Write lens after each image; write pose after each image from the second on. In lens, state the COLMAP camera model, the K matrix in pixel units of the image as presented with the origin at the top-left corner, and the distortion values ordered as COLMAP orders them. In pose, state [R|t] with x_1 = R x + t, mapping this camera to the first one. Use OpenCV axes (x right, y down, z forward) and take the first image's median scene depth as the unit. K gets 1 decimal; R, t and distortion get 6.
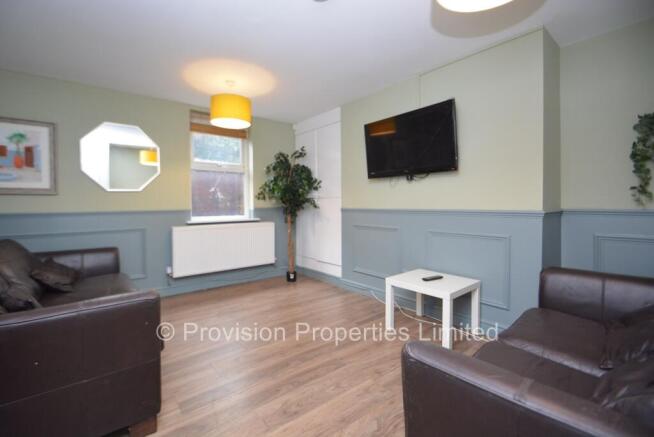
lens RADIAL K [[296.7, 0, 326.9], [0, 296.7, 208.6], [0, 0, 1]] dist [-0.002270, -0.000388]
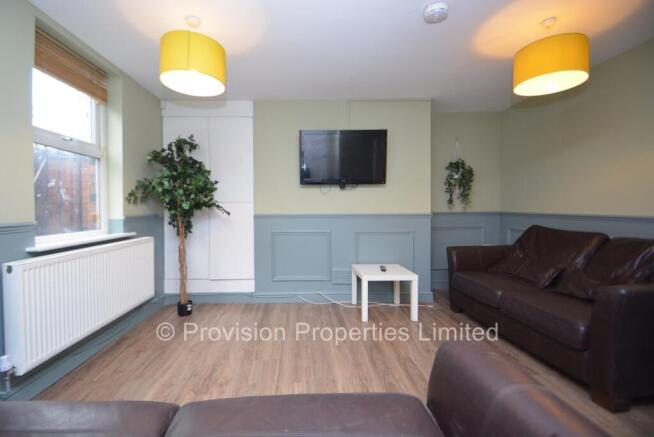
lens RADIAL K [[274.3, 0, 325.3], [0, 274.3, 210.0], [0, 0, 1]] dist [0.001948, -0.000103]
pose [[0.605894, -0.005007, 0.795530, -0.481409], [0.014946, 0.999875, -0.005090, -0.007256], [-0.795405, 0.014974, 0.605893, 0.326959]]
